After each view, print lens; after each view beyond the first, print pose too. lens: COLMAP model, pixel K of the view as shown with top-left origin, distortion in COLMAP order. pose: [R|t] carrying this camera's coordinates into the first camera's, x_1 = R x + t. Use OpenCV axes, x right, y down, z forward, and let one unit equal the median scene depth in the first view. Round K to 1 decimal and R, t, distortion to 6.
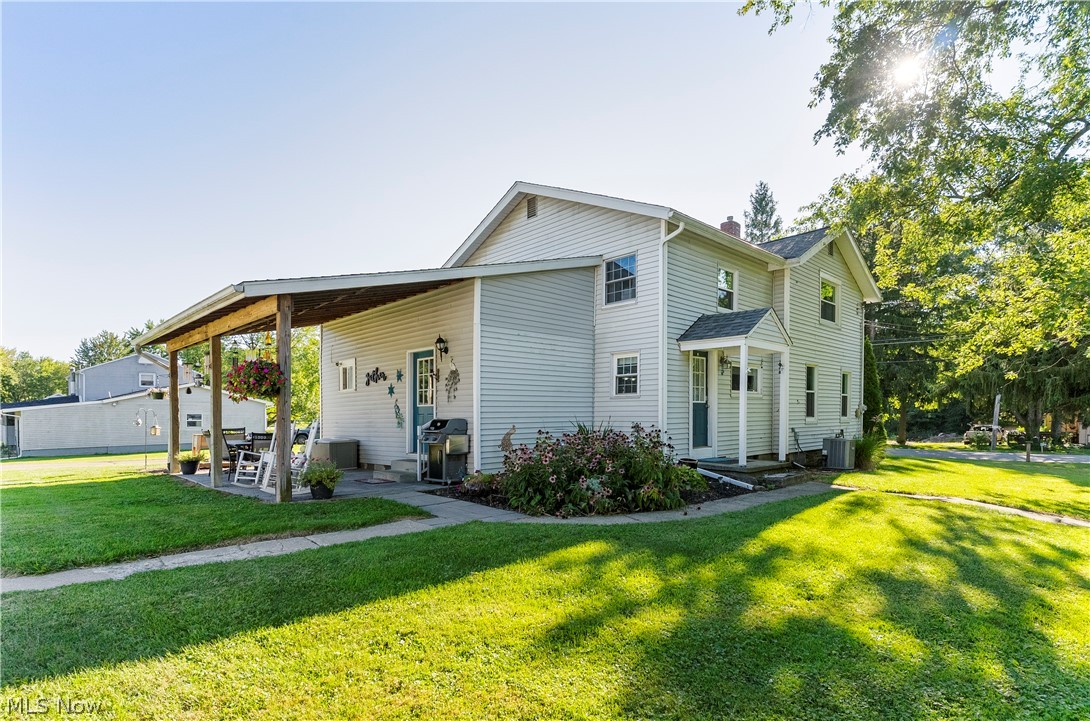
lens RADIAL K [[553.7, 0, 545.1], [0, 553.7, 428.0], [0, 0, 1]] dist [0.000579, 0.000078]
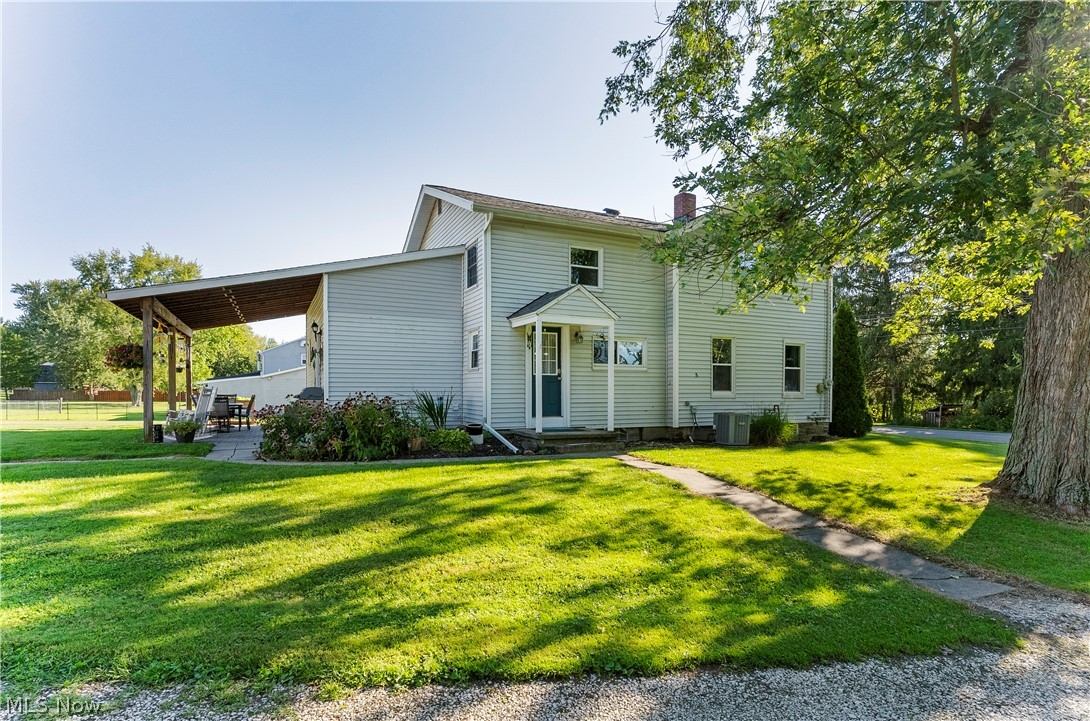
lens RADIAL K [[536.2, 0, 544.0], [0, 536.2, 414.2], [0, 0, 1]] dist [0.001054, 0.000017]
pose [[0.949818, 0.024220, -0.311863, 0.606254], [-0.018247, 0.999590, 0.022055, 0.007770], [0.312269, -0.015257, 0.949871, 0.001334]]
